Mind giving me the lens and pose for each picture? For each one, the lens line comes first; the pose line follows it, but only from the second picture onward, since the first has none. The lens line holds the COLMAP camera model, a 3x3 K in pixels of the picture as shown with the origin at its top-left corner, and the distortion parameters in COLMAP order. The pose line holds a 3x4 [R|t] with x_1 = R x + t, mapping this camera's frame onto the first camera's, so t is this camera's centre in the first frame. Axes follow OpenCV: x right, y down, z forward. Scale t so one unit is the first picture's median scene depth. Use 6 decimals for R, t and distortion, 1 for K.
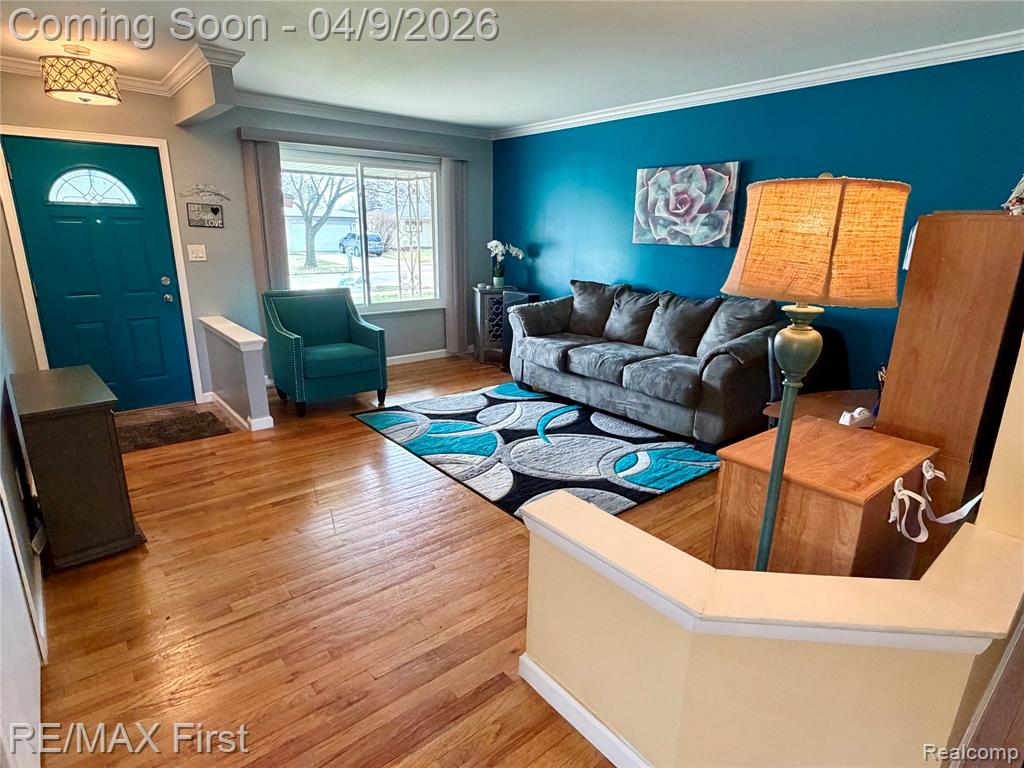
lens RADIAL K [[562.0, 0, 511.9], [0, 562.0, 385.0], [0, 0, 1]] dist [-0.000044, 0.000296]
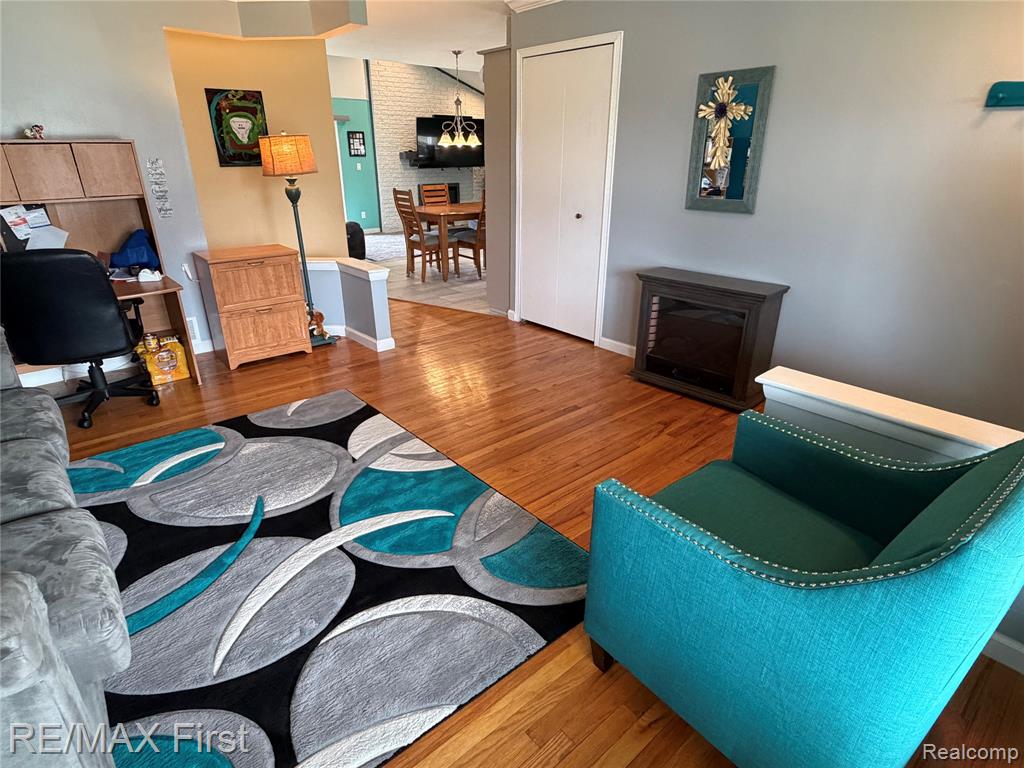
lens RADIAL K [[562.0, 0, 511.4], [0, 562.0, 392.1], [0, 0, 1]] dist [-0.000044, 0.000296]
pose [[-0.999569, -0.013637, -0.025994, -0.199871], [-0.026969, 0.776265, 0.629830, -0.400771], [0.011589, 0.630260, -0.776298, 1.425783]]
